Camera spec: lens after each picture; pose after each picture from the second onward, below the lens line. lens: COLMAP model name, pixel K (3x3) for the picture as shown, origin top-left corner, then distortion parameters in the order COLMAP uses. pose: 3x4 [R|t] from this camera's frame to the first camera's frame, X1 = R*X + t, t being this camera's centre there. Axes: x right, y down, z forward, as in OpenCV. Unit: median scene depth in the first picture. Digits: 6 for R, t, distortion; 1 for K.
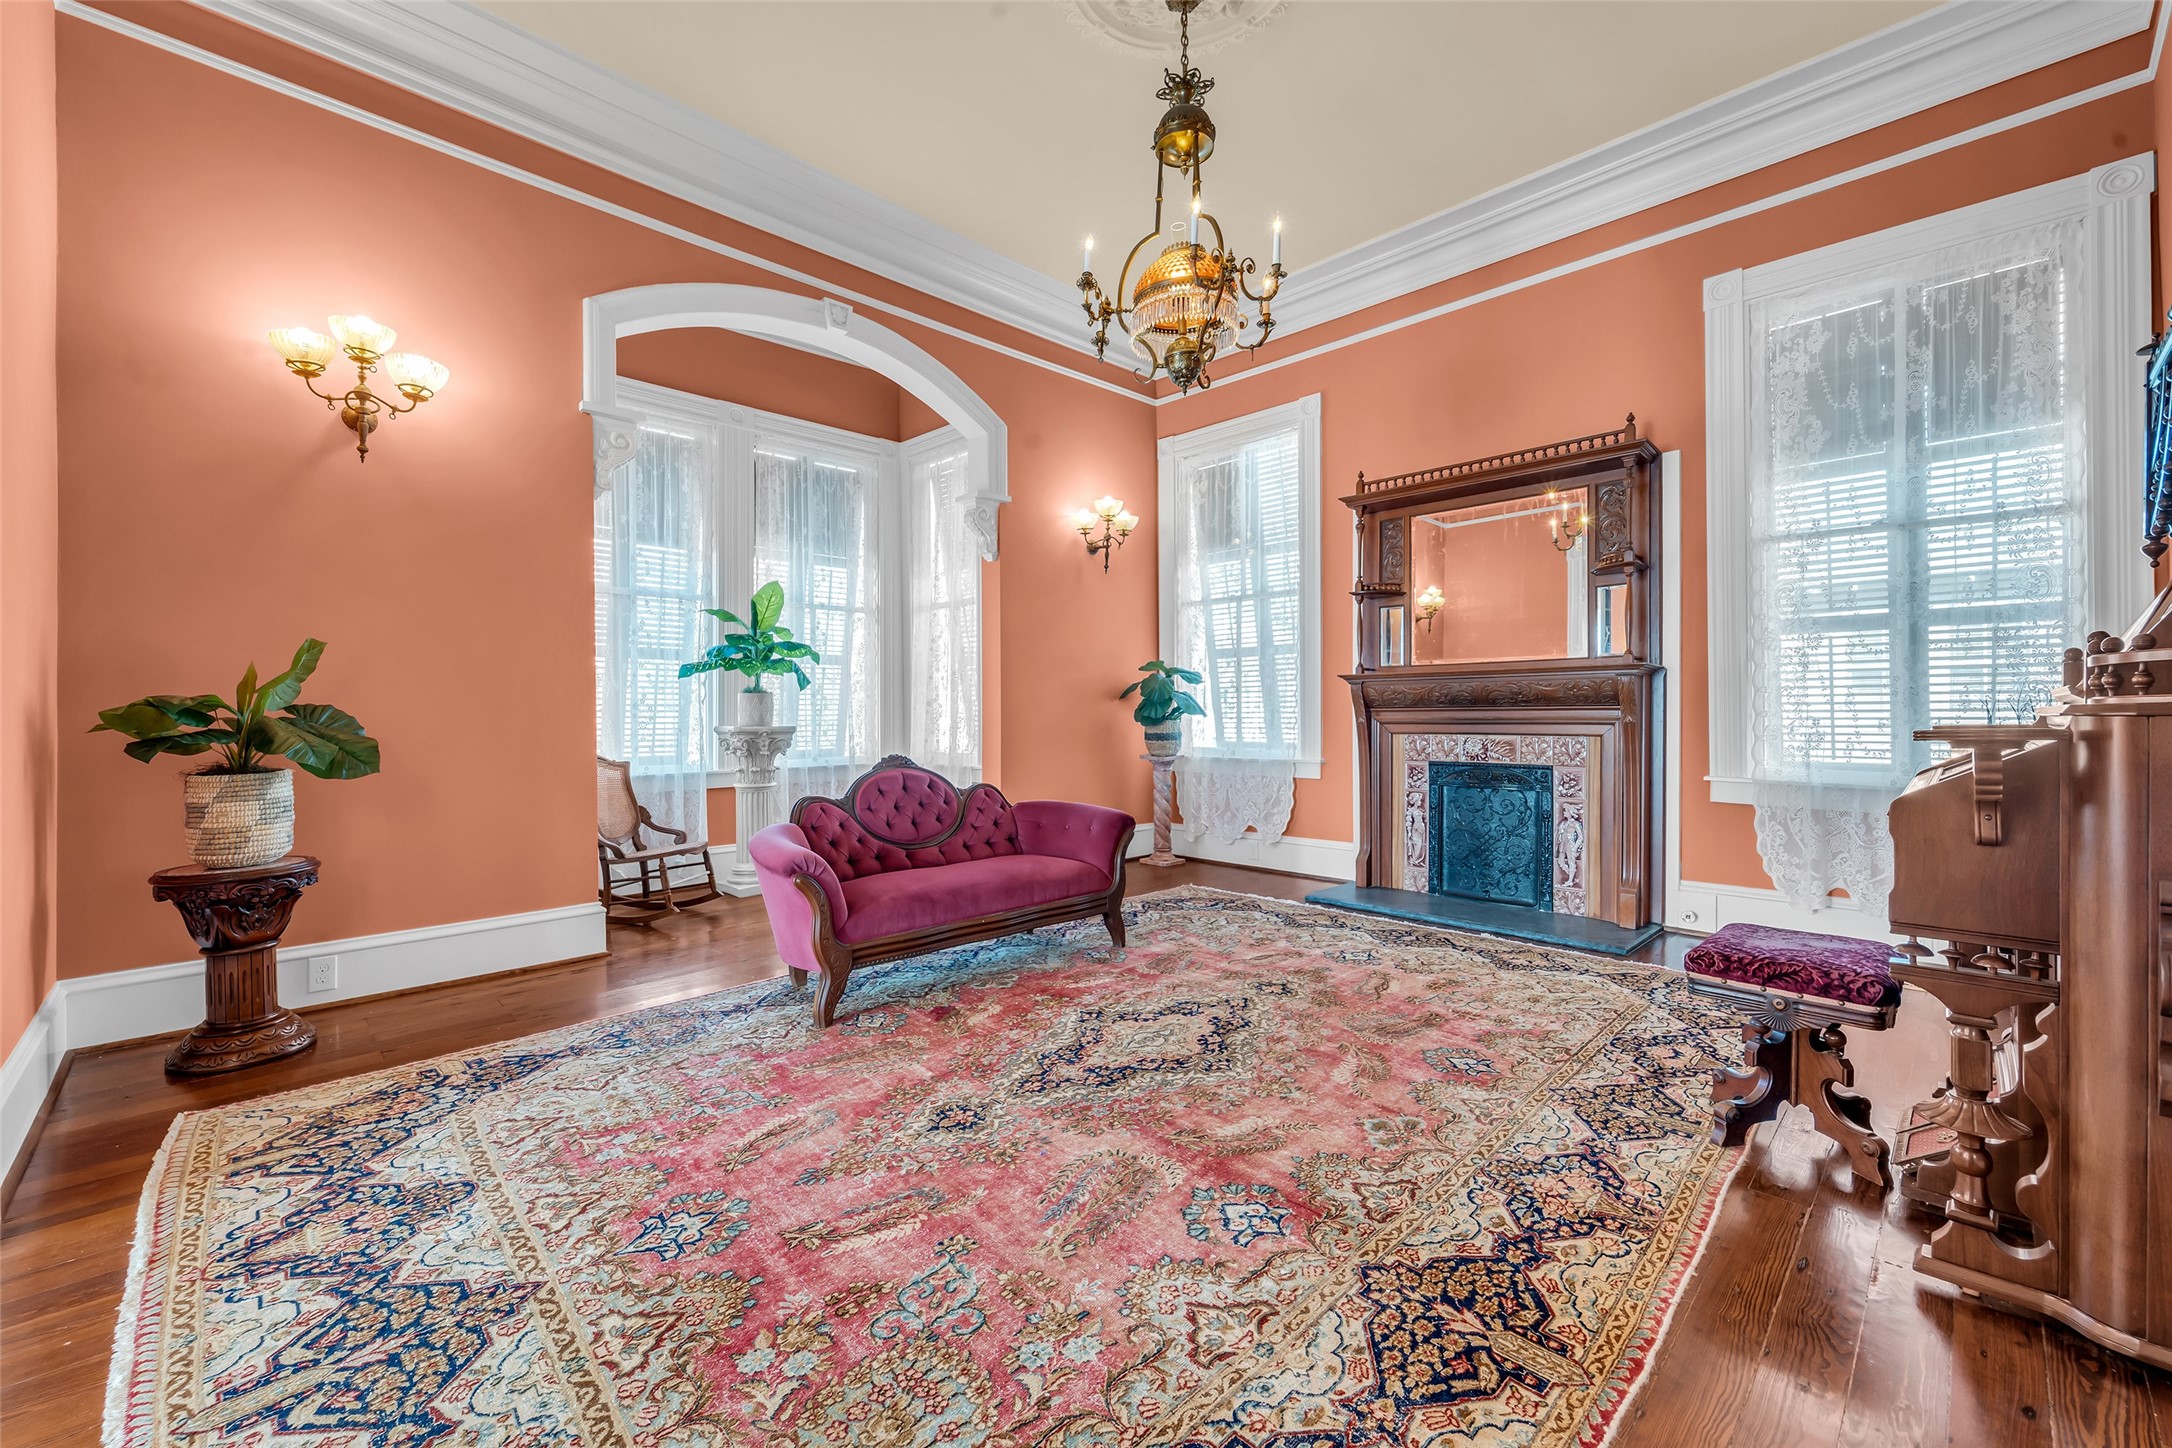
lens RADIAL K [[883.9, 0, 1070.9], [0, 883.9, 711.9], [0, 0, 1]] dist [0.004125, -0.002336]
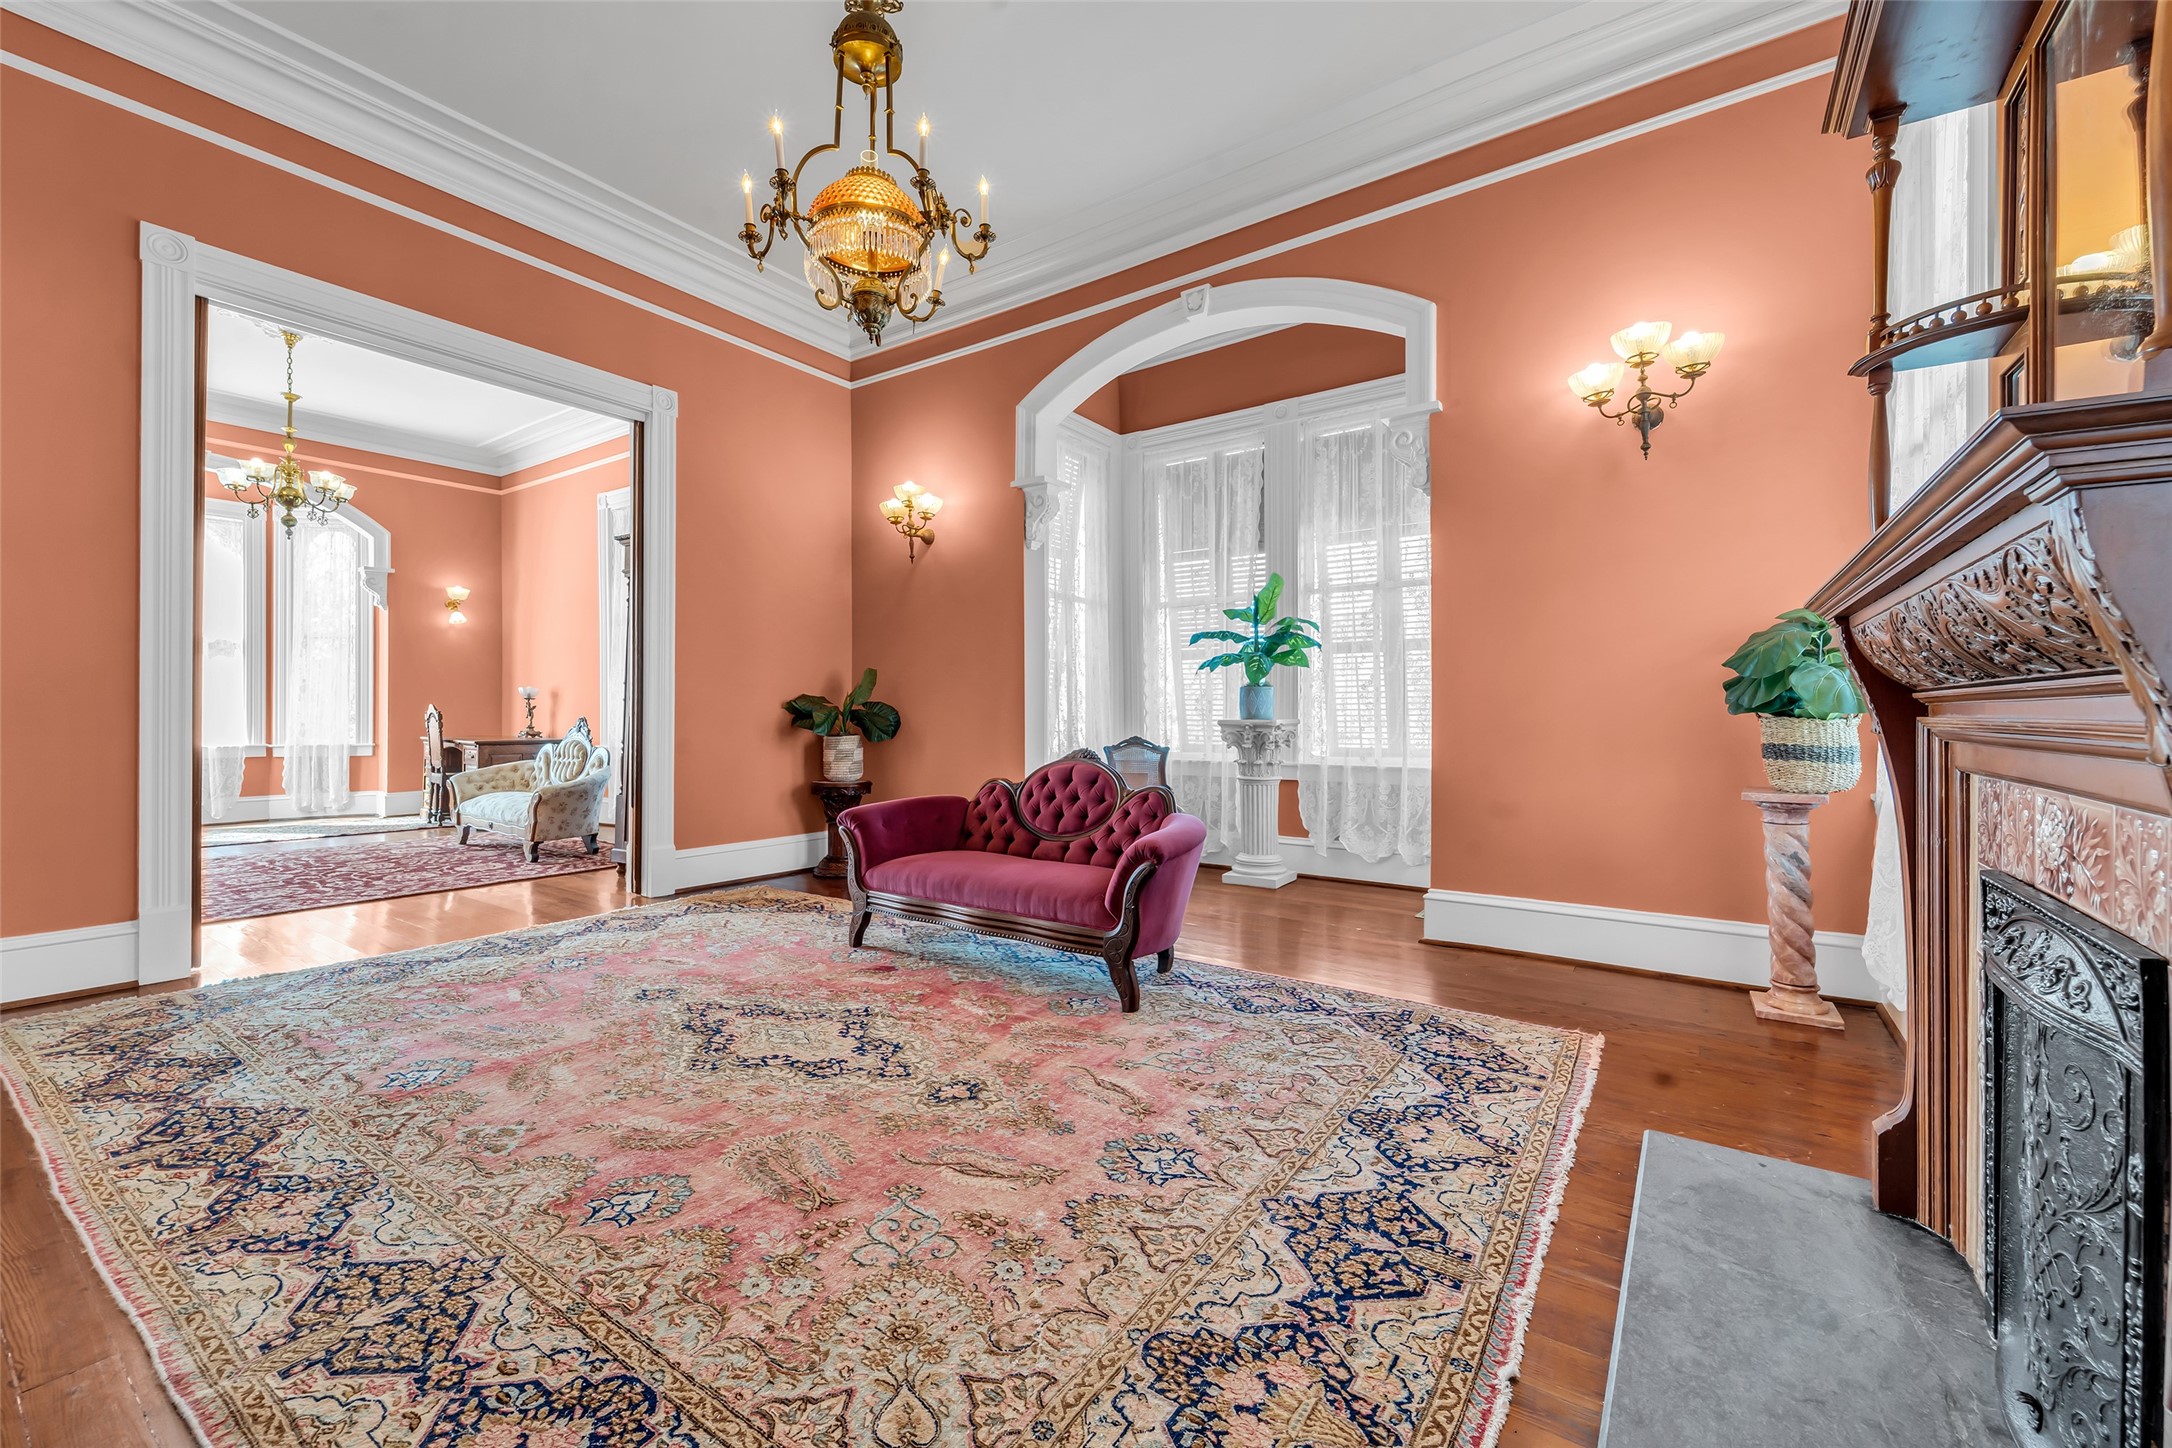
lens RADIAL K [[883.9, 0, 1072.6], [0, 883.9, 707.7], [0, 0, 1]] dist [0.004125, -0.002336]
pose [[0.180393, 0.004064, -0.983586, 0.967123], [0.002233, 0.999987, 0.004541, -0.003439], [0.983592, -0.003015, 0.180382, 0.977973]]
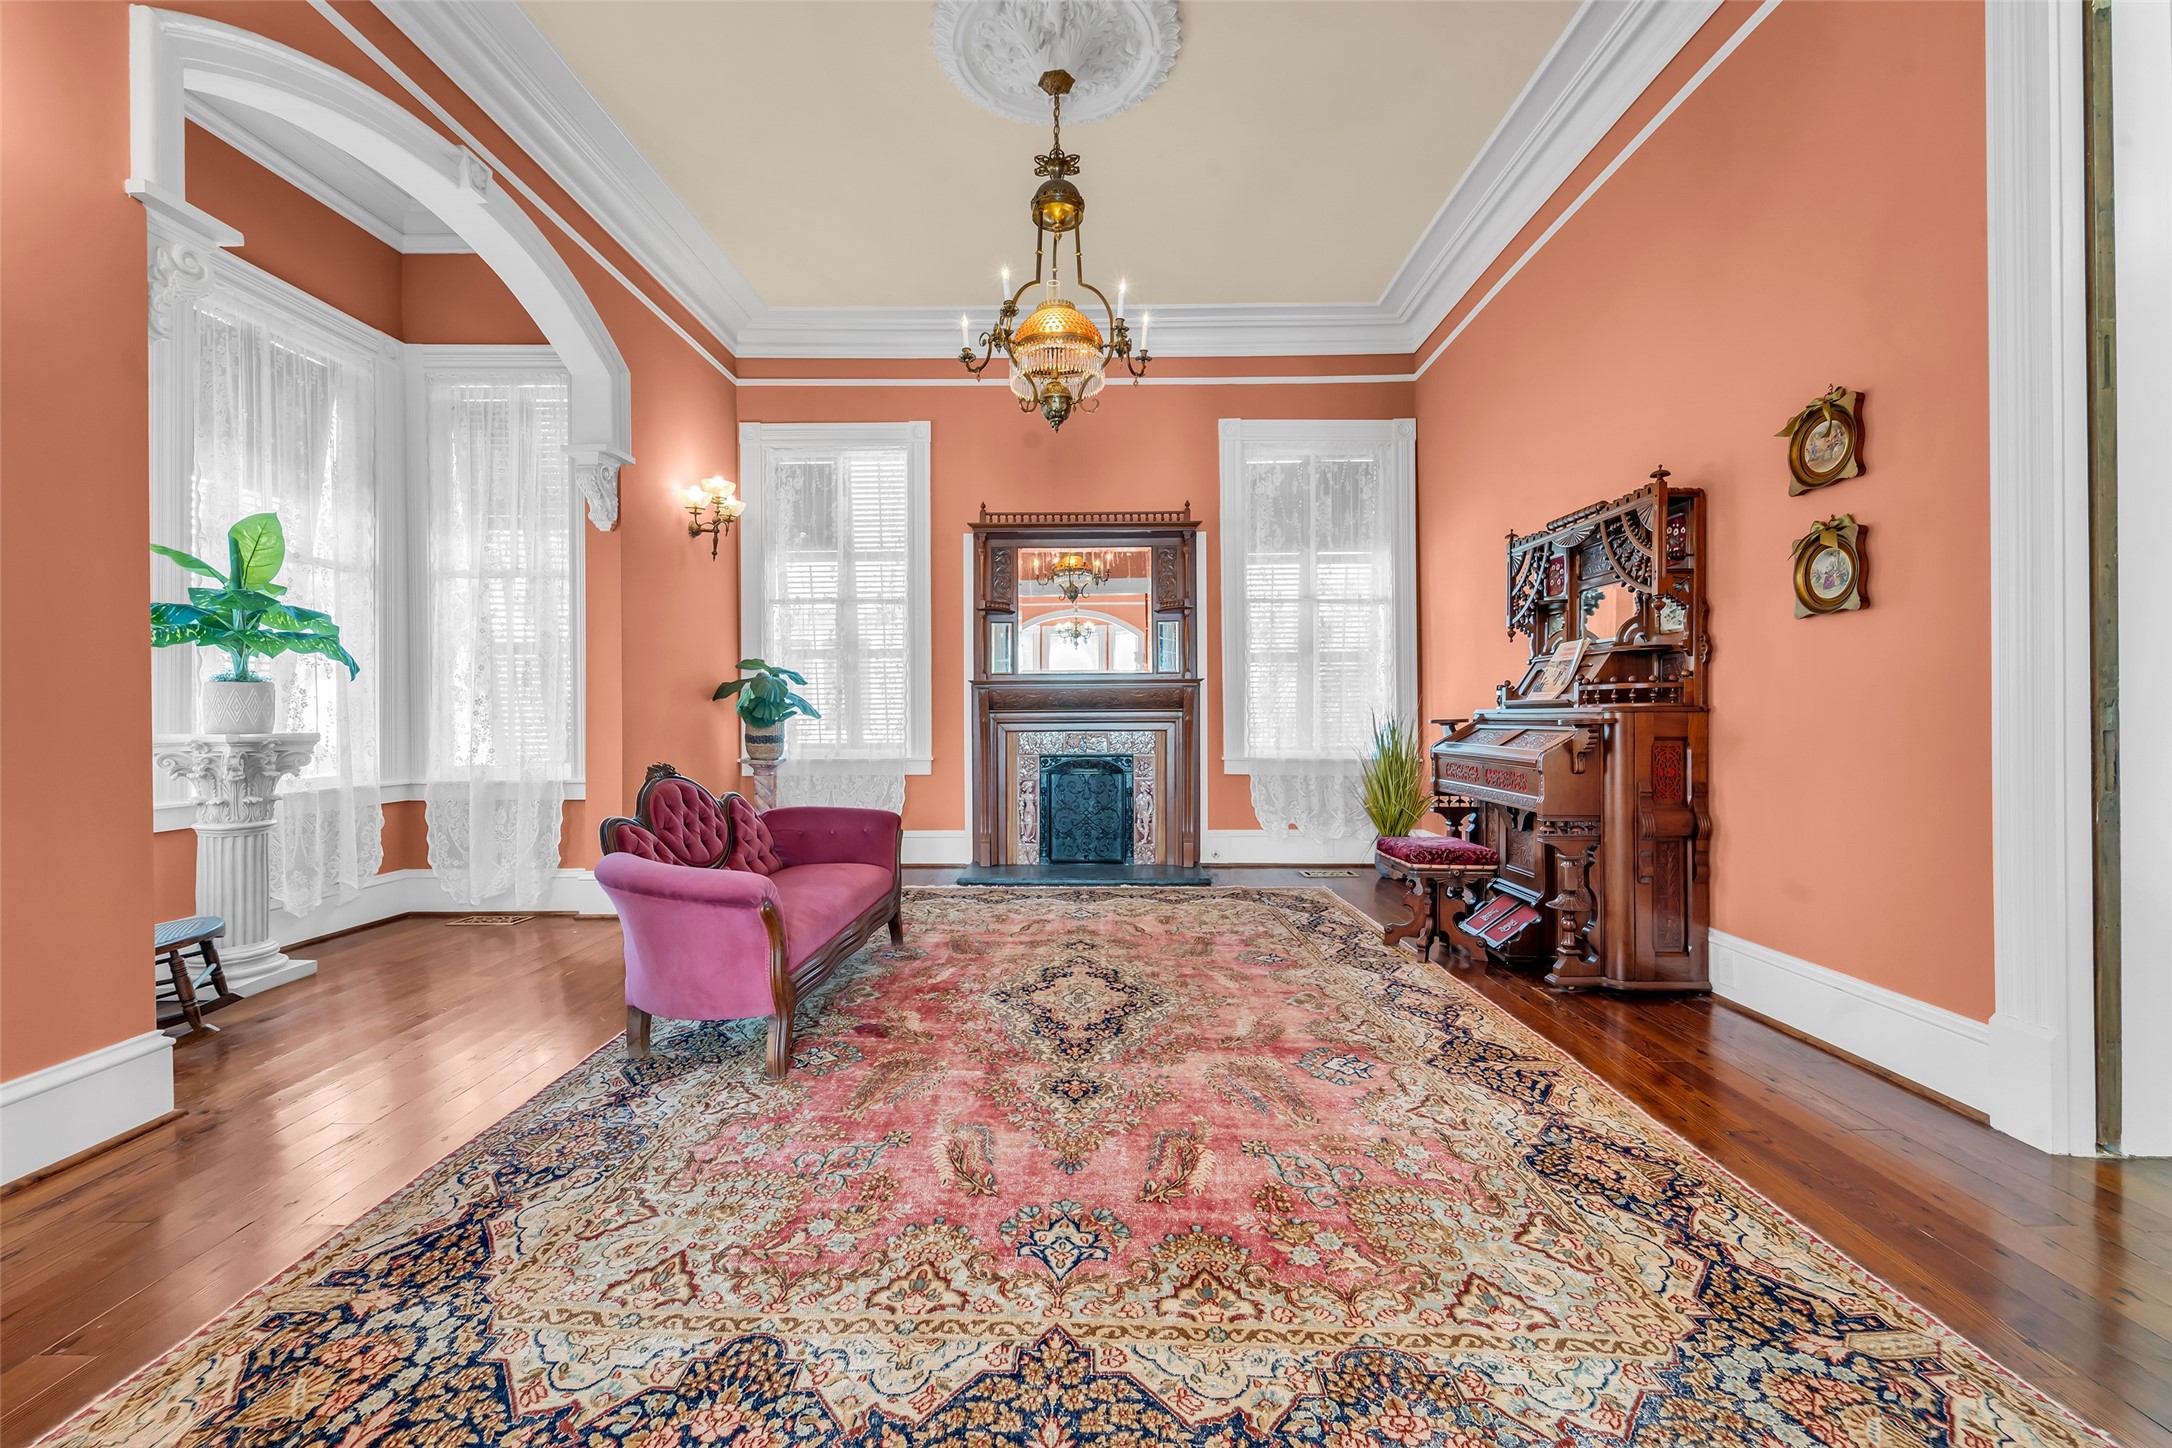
lens RADIAL K [[883.9, 0, 1086.0], [0, 883.9, 713.0], [0, 0, 1]] dist [0.004125, -0.002336]
pose [[0.701887, 0.002411, 0.712284, -0.616324], [-0.000140, 0.999995, -0.003247, 0.005375], [-0.712288, 0.002179, 0.701884, 0.166046]]
